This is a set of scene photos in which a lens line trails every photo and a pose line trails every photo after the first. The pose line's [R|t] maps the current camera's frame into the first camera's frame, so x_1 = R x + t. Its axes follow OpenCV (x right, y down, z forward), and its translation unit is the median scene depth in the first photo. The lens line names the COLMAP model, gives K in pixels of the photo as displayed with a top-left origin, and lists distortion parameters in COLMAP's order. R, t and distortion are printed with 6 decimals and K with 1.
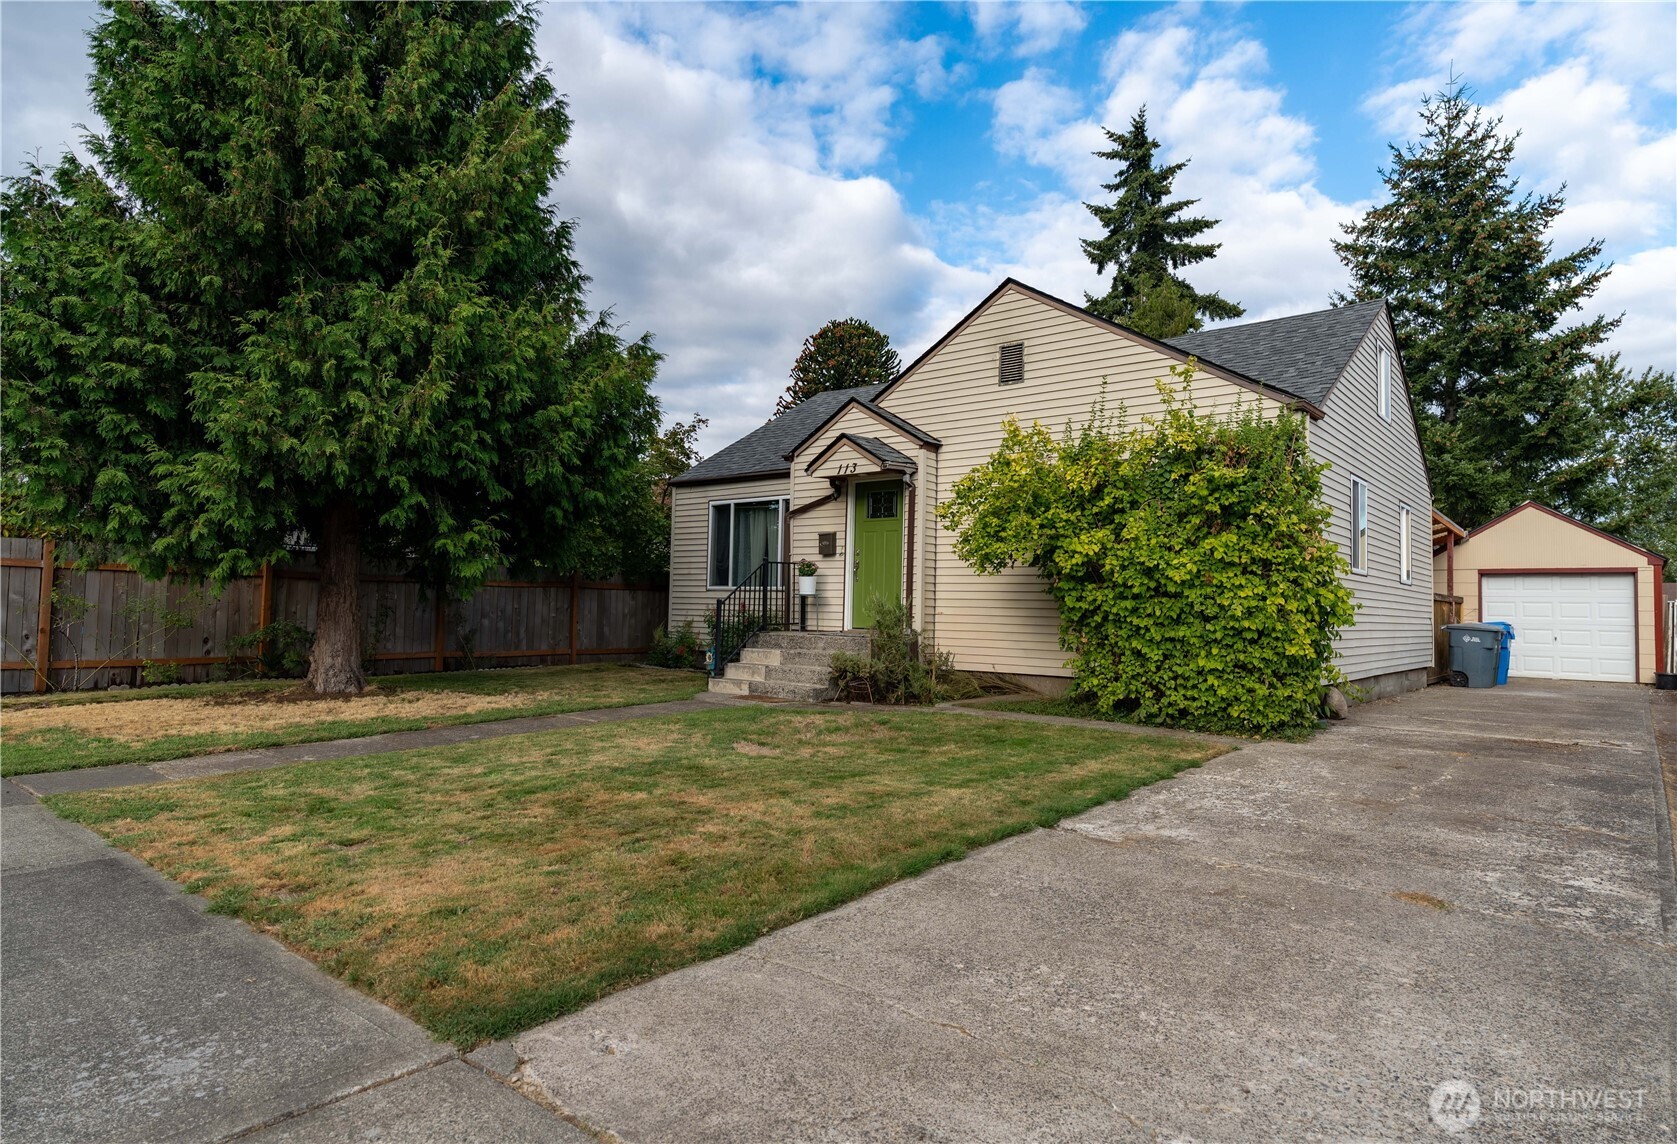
lens RADIAL K [[967.4, 0, 838.7], [0, 967.4, 571.3], [0, 0, 1]] dist [0.001498, 0.001358]
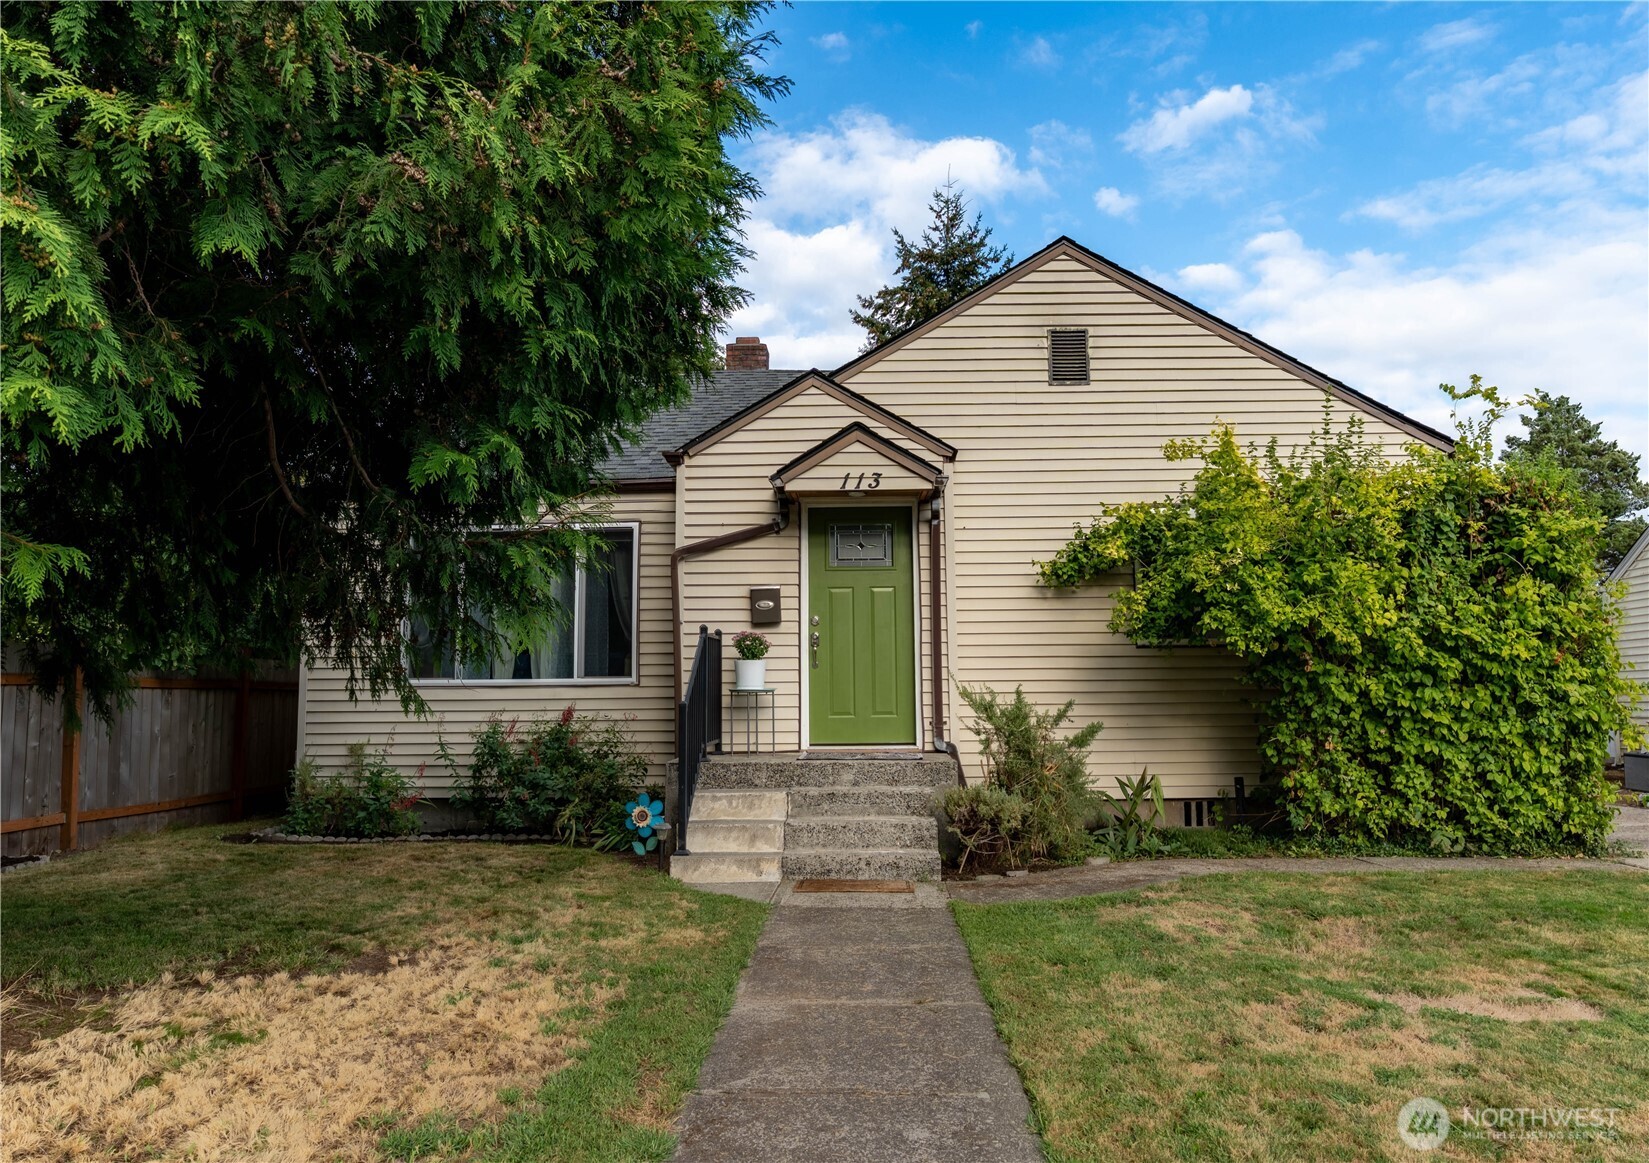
lens RADIAL K [[1083.8, 0, 825.6], [0, 1083.8, 580.9], [0, 0, 1]] dist [-0.057792, -0.001118]
pose [[0.799732, 0.041726, 0.598905, -0.427086], [-0.001121, 0.997684, -0.068012, 0.002526], [-0.600355, 0.053720, 0.797927, 0.488298]]
